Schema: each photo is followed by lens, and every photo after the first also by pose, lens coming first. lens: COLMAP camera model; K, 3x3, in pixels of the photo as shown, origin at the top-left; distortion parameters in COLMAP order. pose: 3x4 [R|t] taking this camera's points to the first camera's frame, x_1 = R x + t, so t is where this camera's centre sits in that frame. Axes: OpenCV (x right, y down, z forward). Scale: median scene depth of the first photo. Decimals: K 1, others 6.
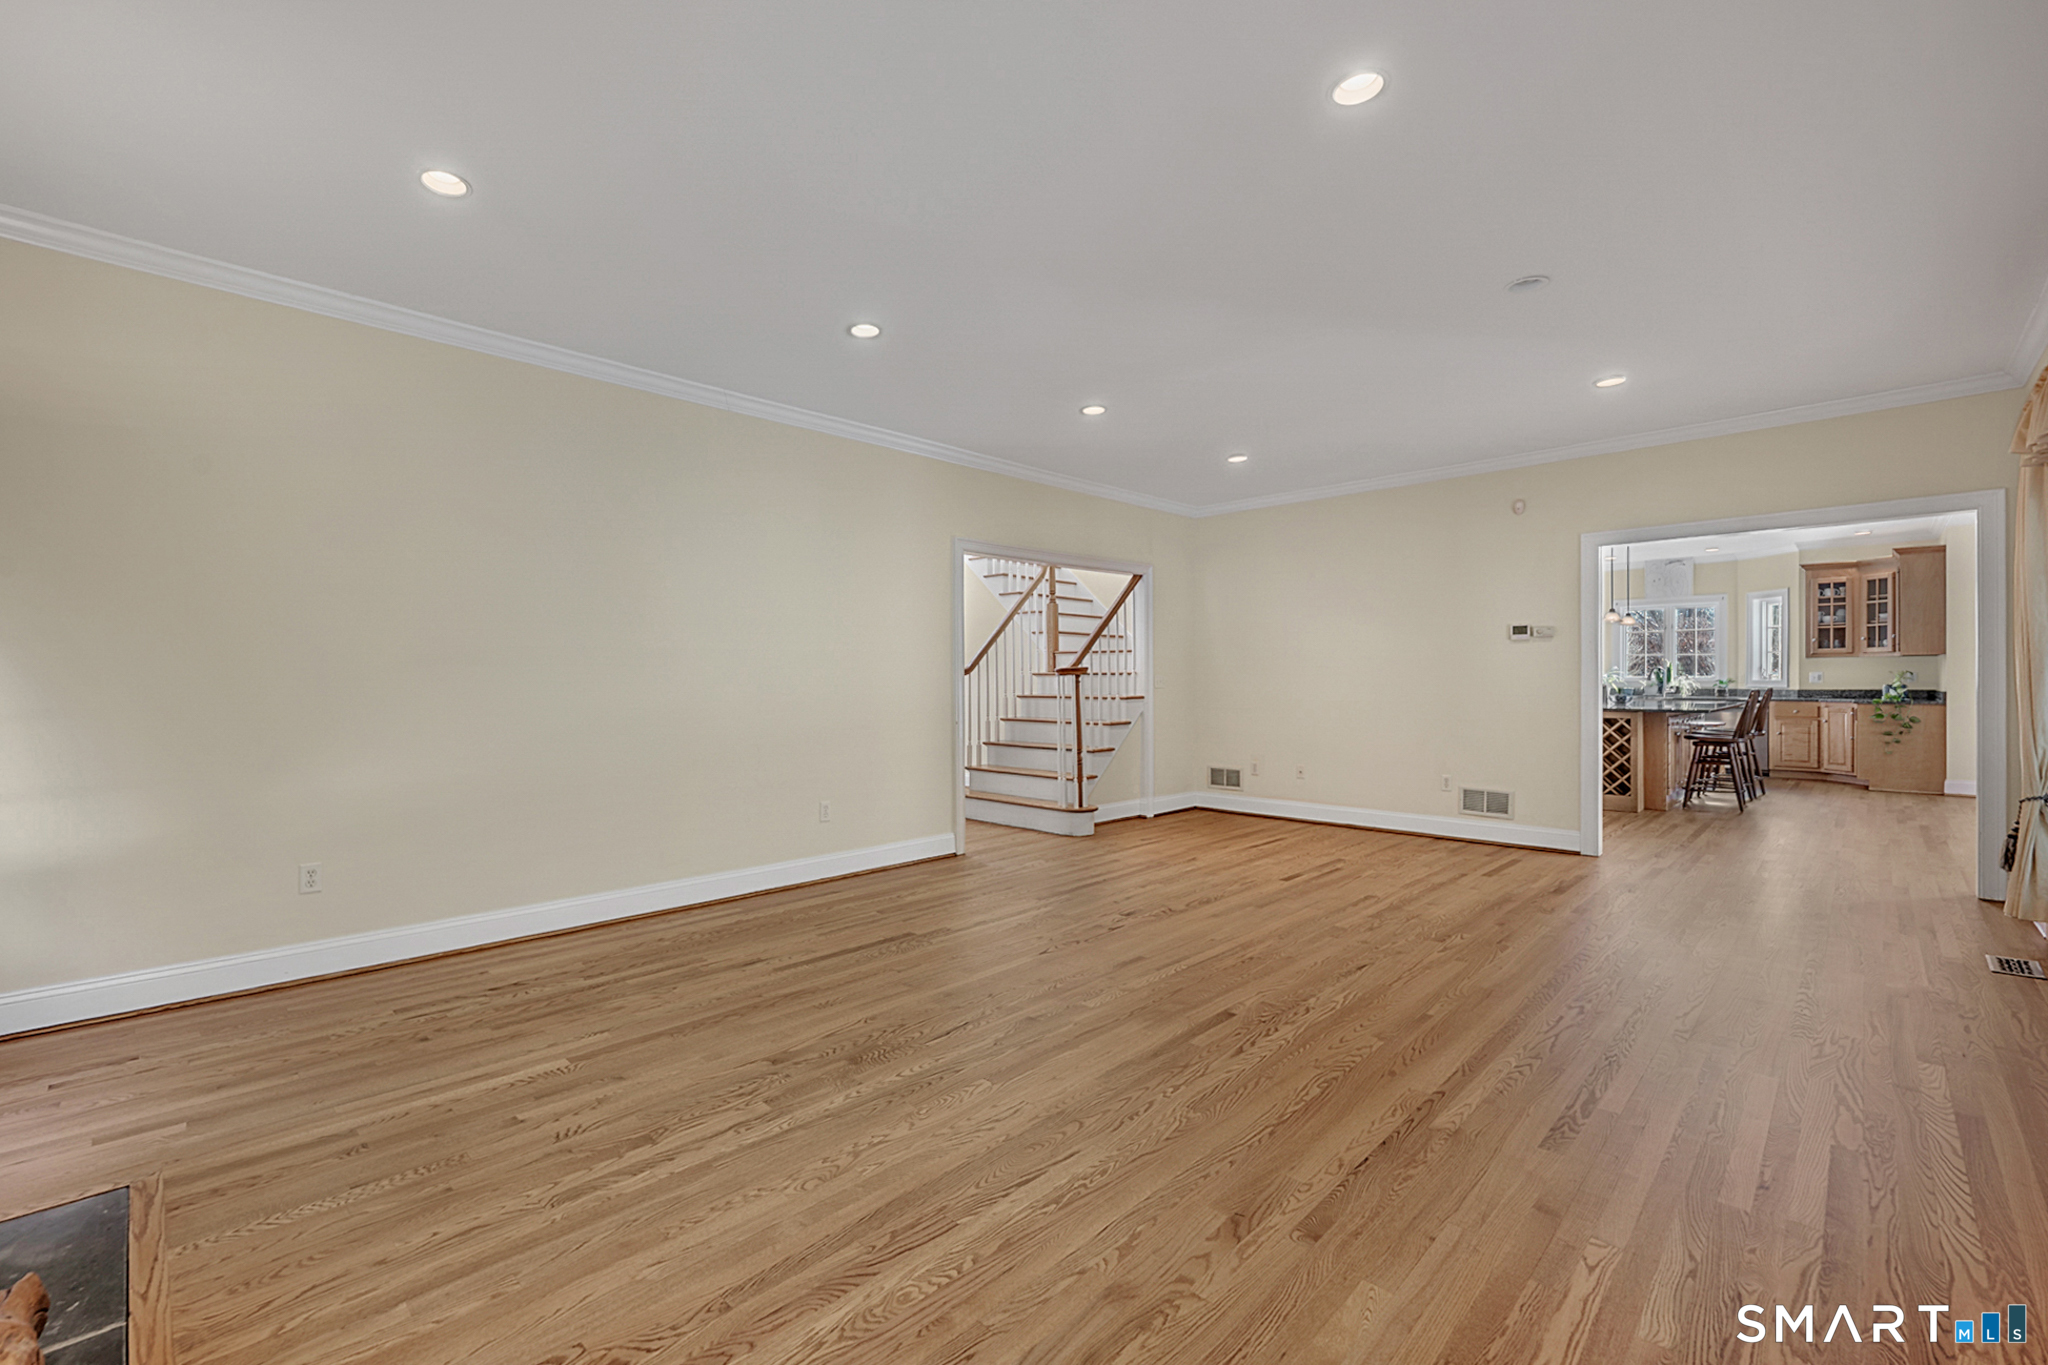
lens RADIAL K [[823.0, 0, 1006.2], [0, 823.0, 687.3], [0, 0, 1]] dist [0.002988, 0.000222]
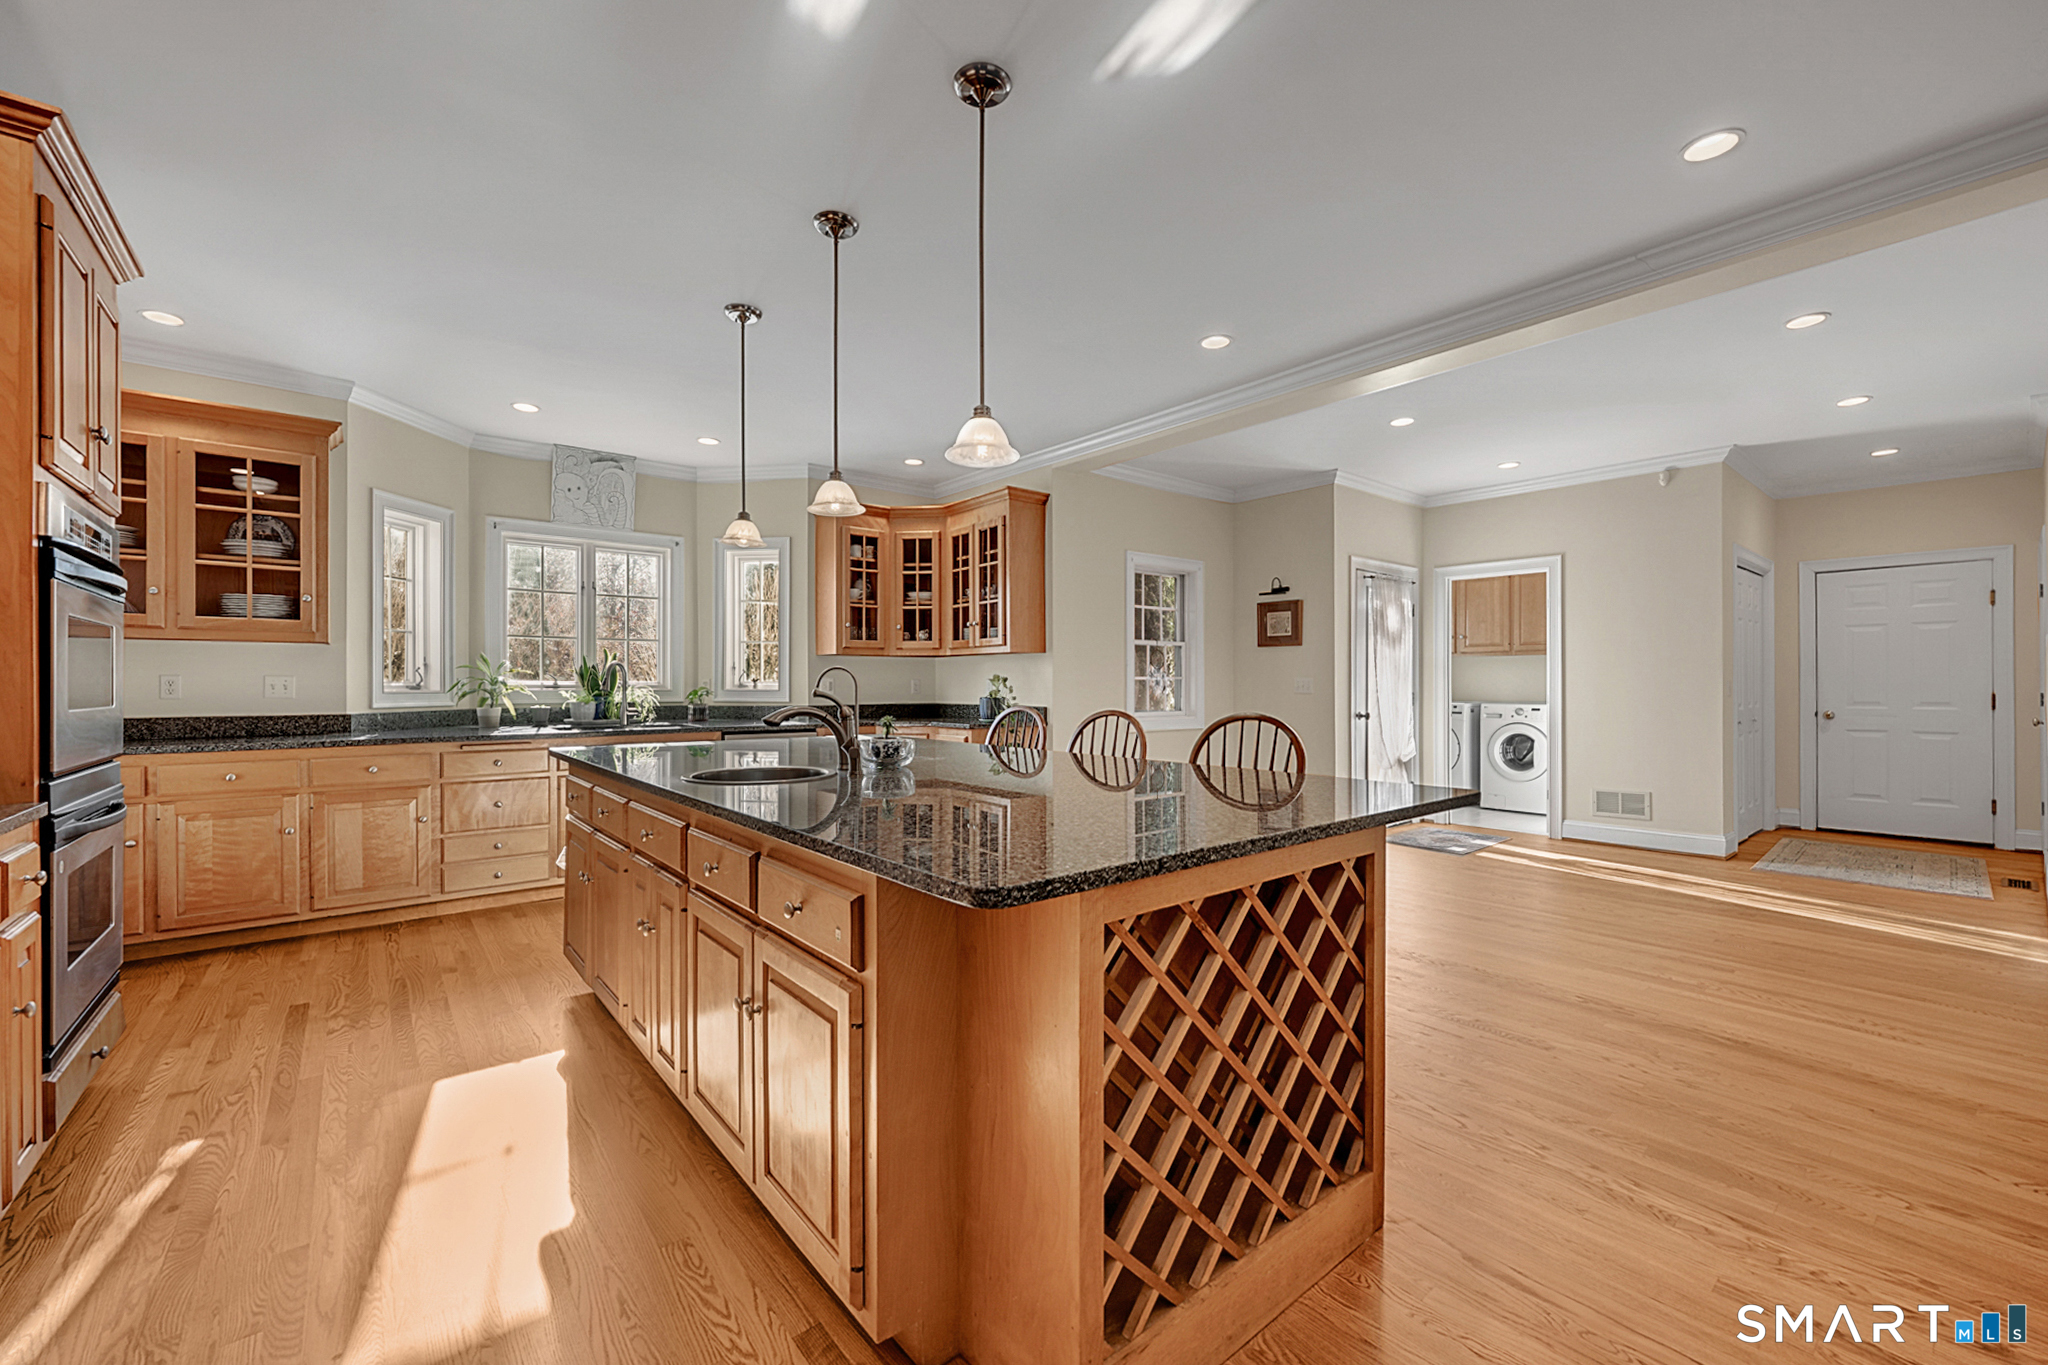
lens RADIAL K [[823.0, 0, 1025.8], [0, 823.0, 683.6], [0, 0, 1]] dist [0.002988, 0.000222]
pose [[0.080717, 0.004304, 0.996728, 0.389157], [0.007111, 0.999963, -0.004894, -0.010003], [-0.996712, 0.007482, 0.080683, 0.840130]]
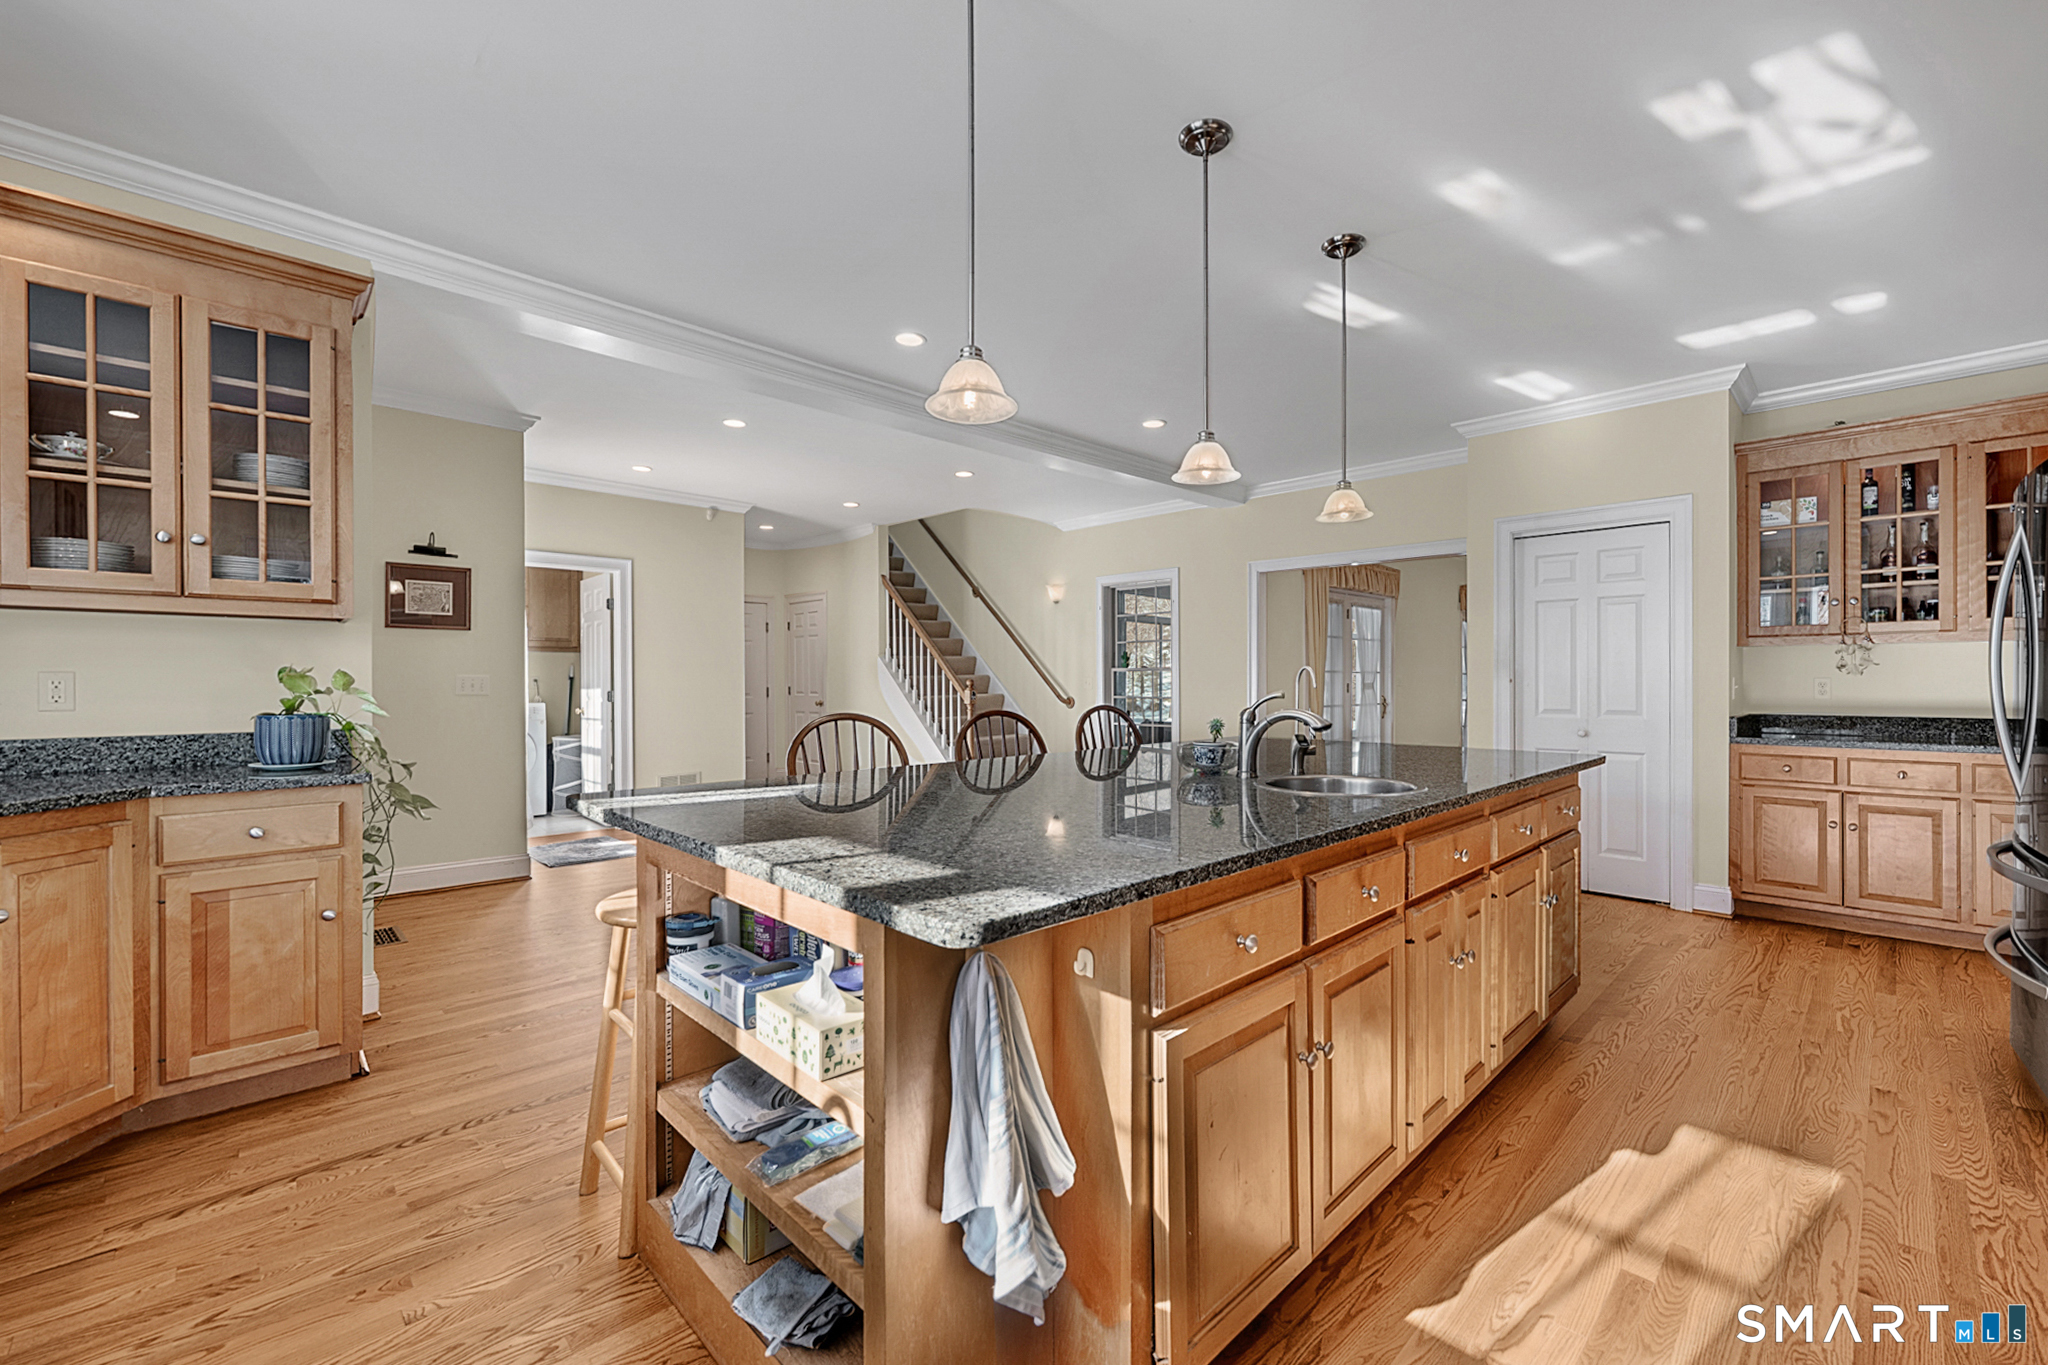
lens RADIAL K [[823.0, 0, 1074.3], [0, 823.0, 690.2], [0, 0, 1]] dist [0.002988, 0.000222]
pose [[-0.999898, 0.004612, -0.013483, 0.731885], [0.004372, 0.999833, 0.017748, -0.014089], [0.013562, 0.017688, -0.999752, 1.189393]]
